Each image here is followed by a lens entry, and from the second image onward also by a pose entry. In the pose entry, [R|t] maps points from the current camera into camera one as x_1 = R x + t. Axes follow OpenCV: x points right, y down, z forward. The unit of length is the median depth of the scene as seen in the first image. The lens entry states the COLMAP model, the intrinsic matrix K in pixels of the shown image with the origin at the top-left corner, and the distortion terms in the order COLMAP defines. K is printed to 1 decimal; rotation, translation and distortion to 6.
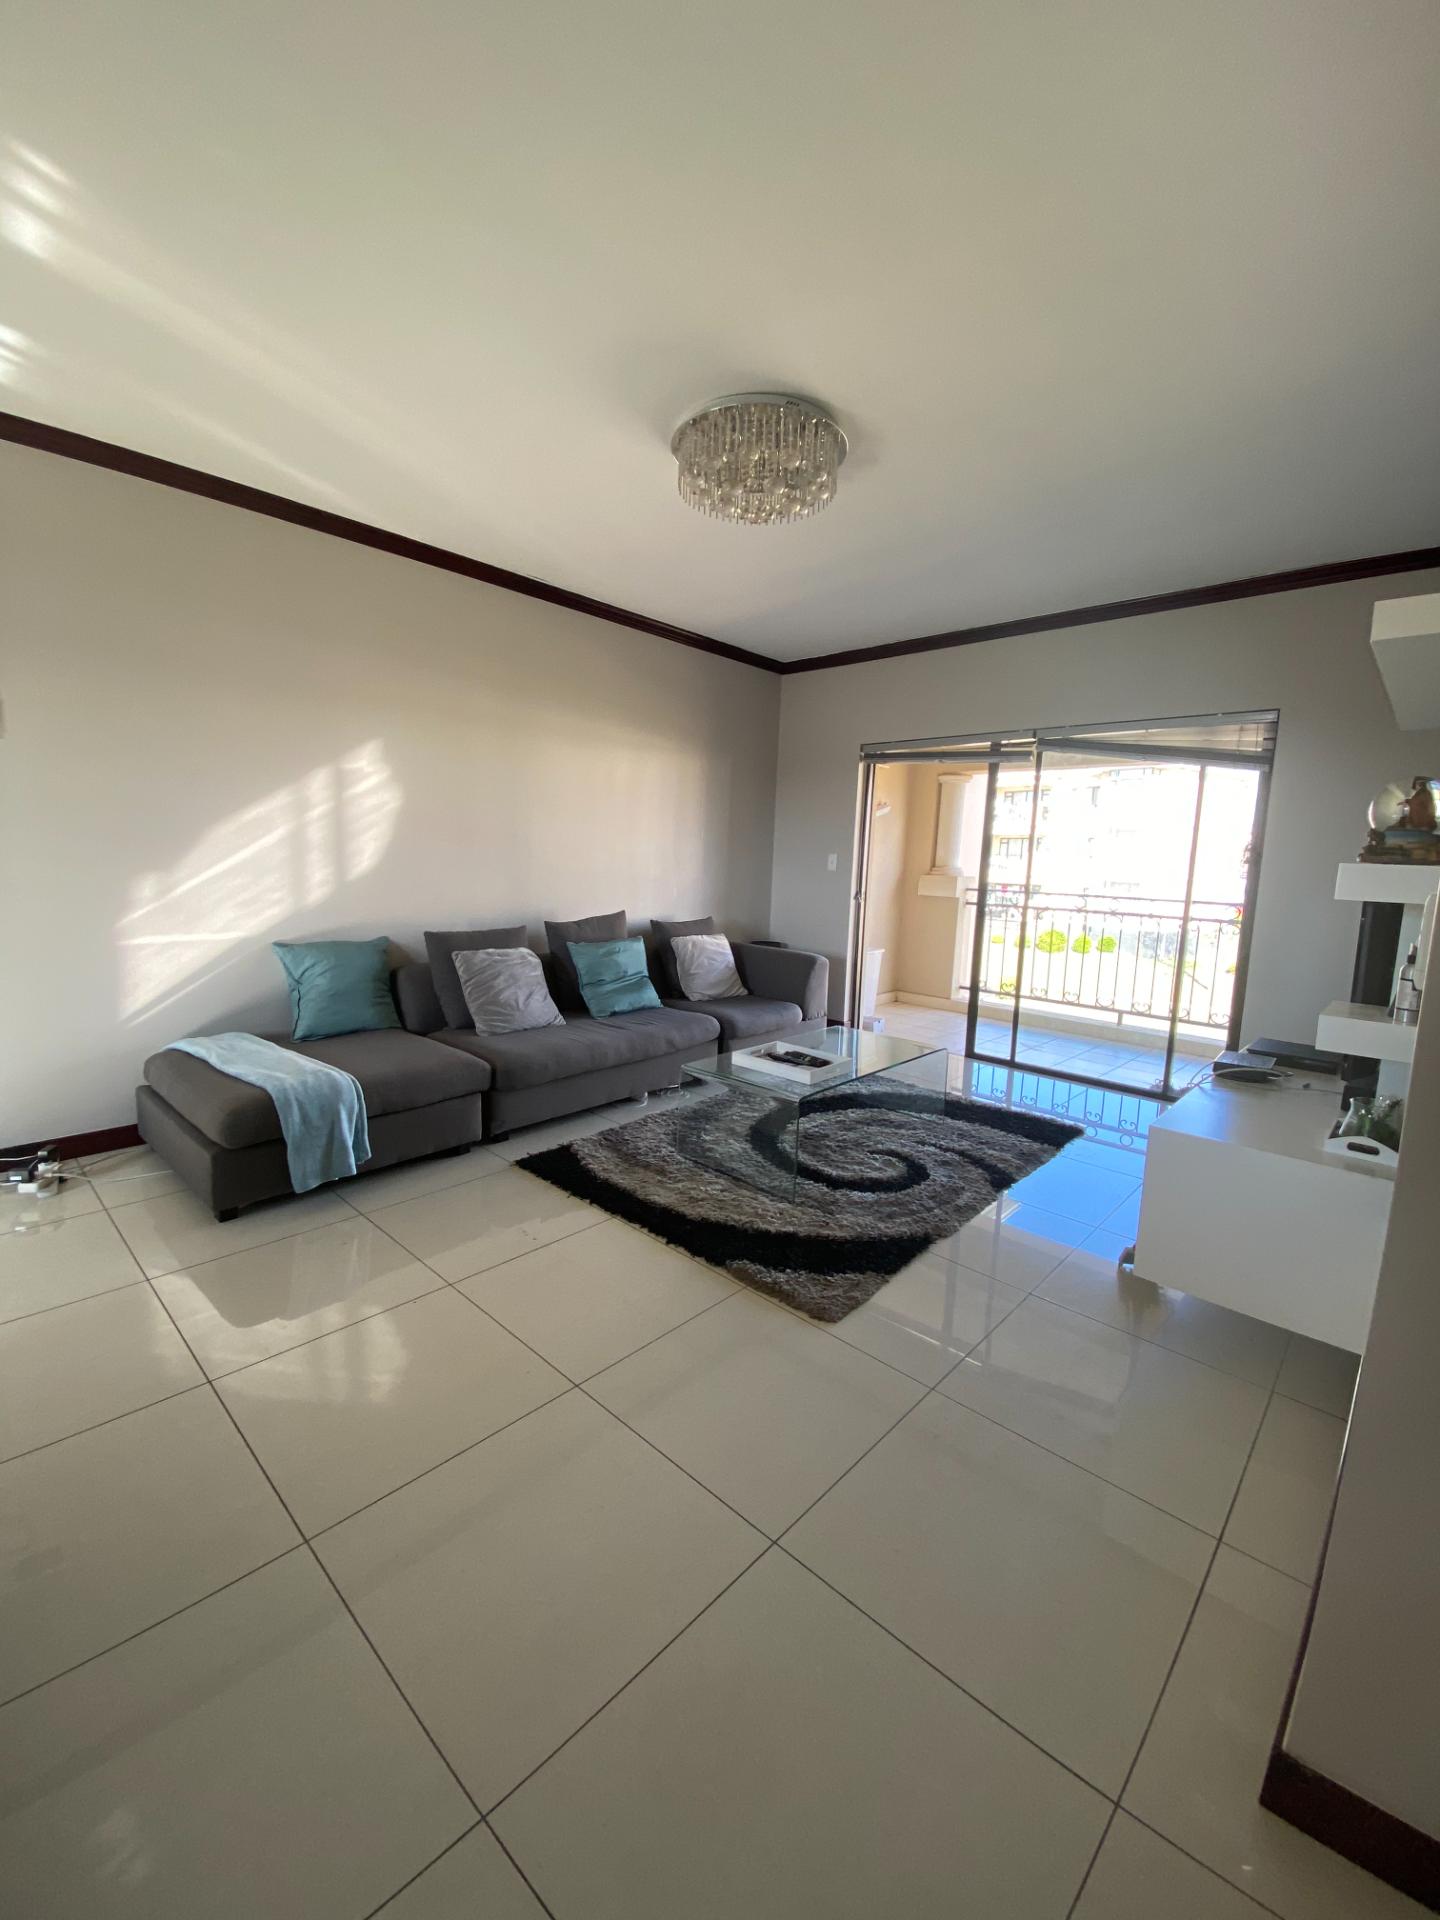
lens RADIAL K [[778.6, 0, 716.4], [0, 778.6, 960.1], [0, 0, 1]] dist [0.001793, 0.000124]
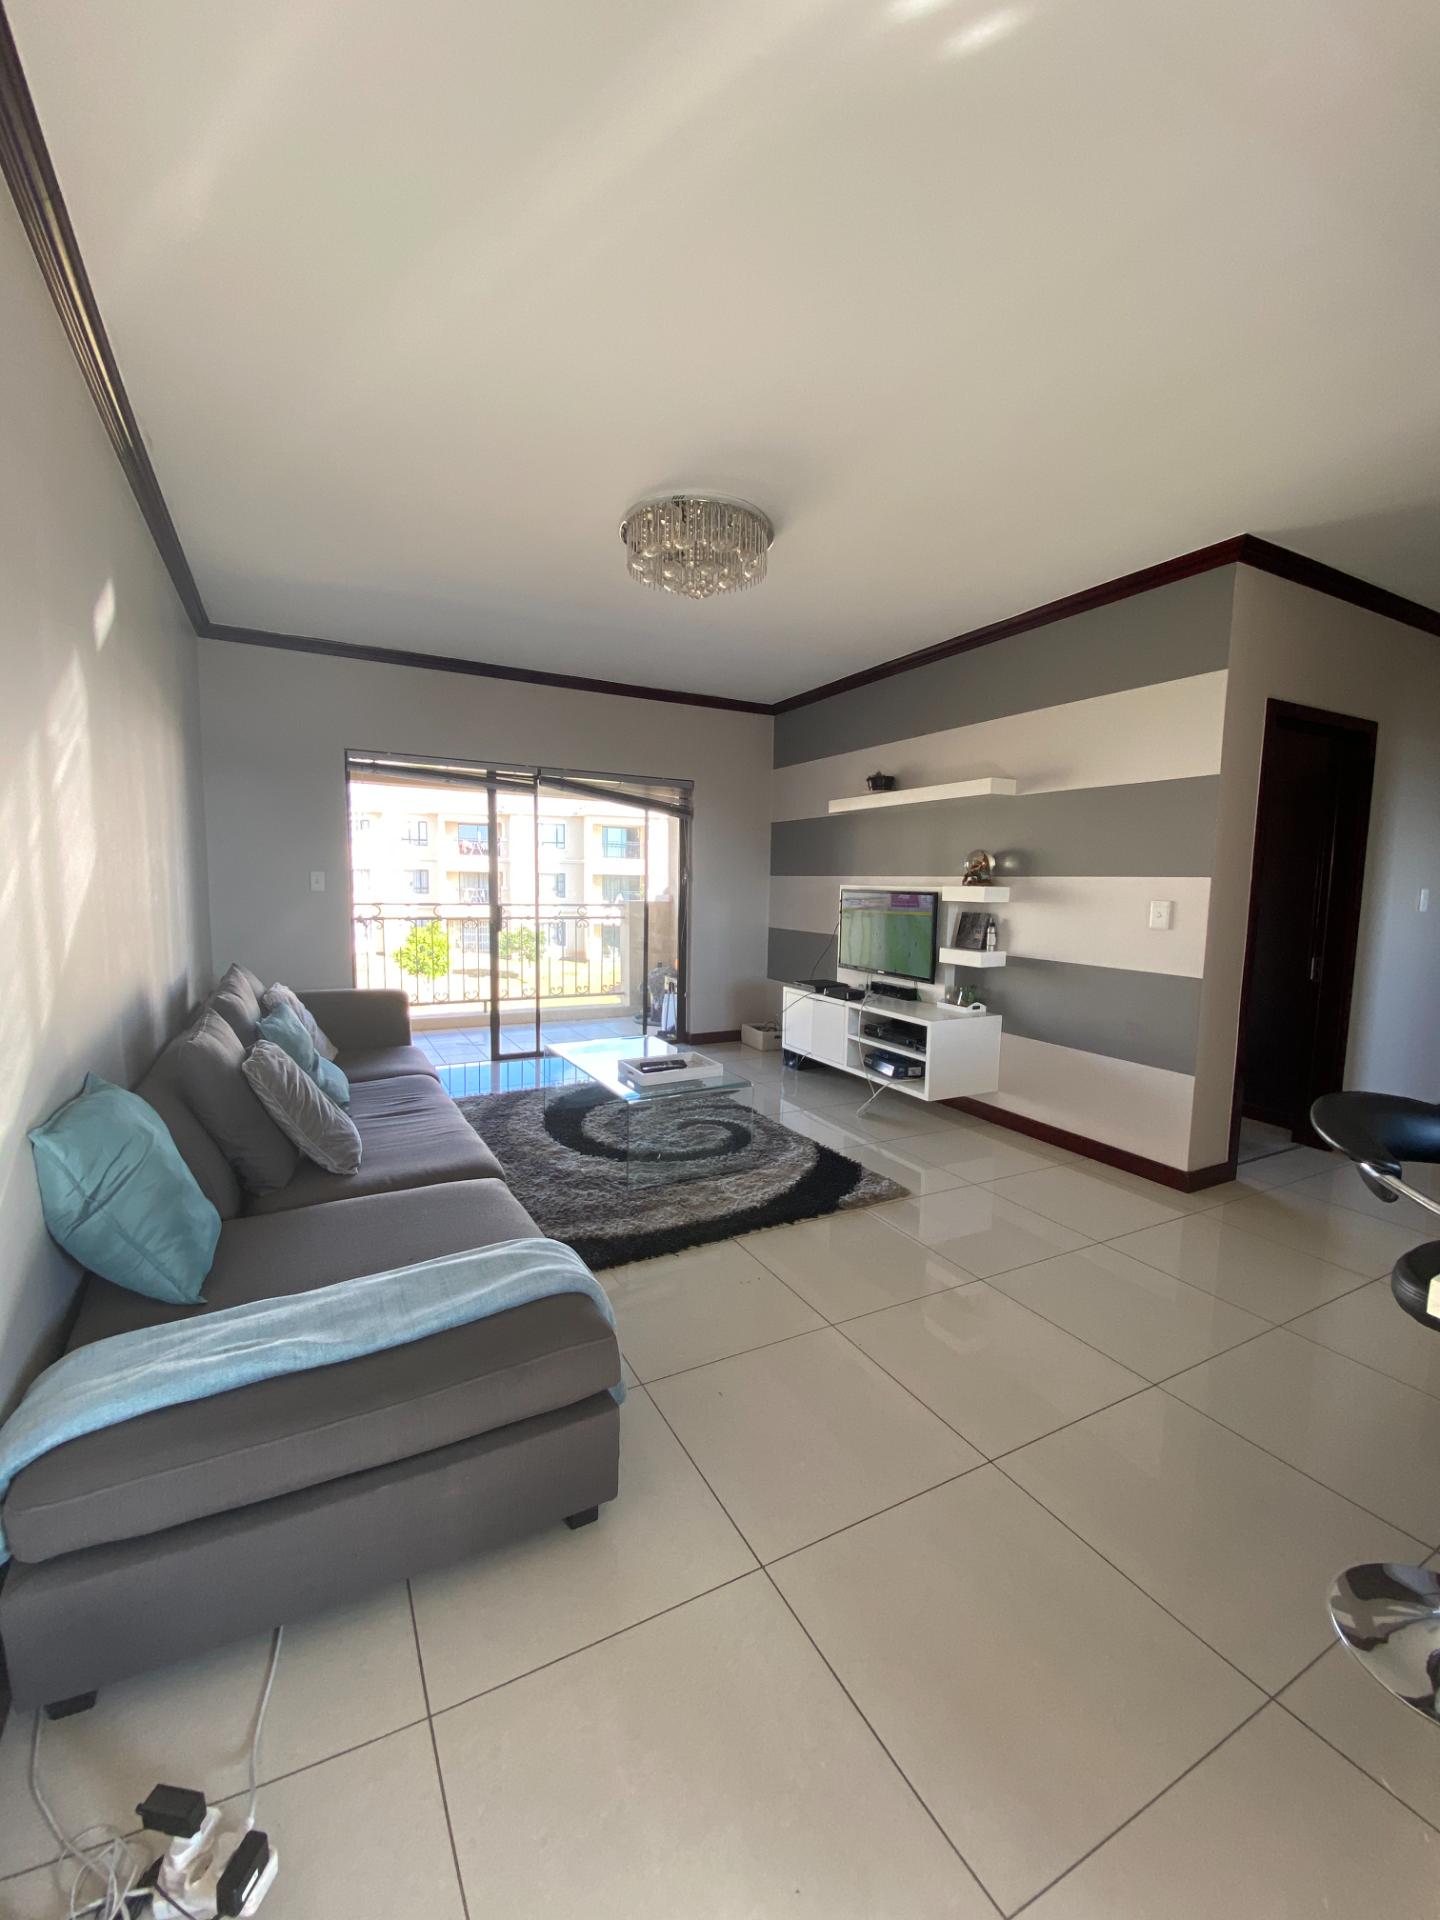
lens RADIAL K [[778.6, 0, 716.4], [0, 778.6, 960.1], [0, 0, 1]] dist [0.001793, 0.000124]
pose [[0.306767, -0.122562, 0.943860, -0.767558], [0.115460, 0.989143, 0.090916, -0.098197], [-0.944755, 0.081088, 0.317588, 0.468409]]
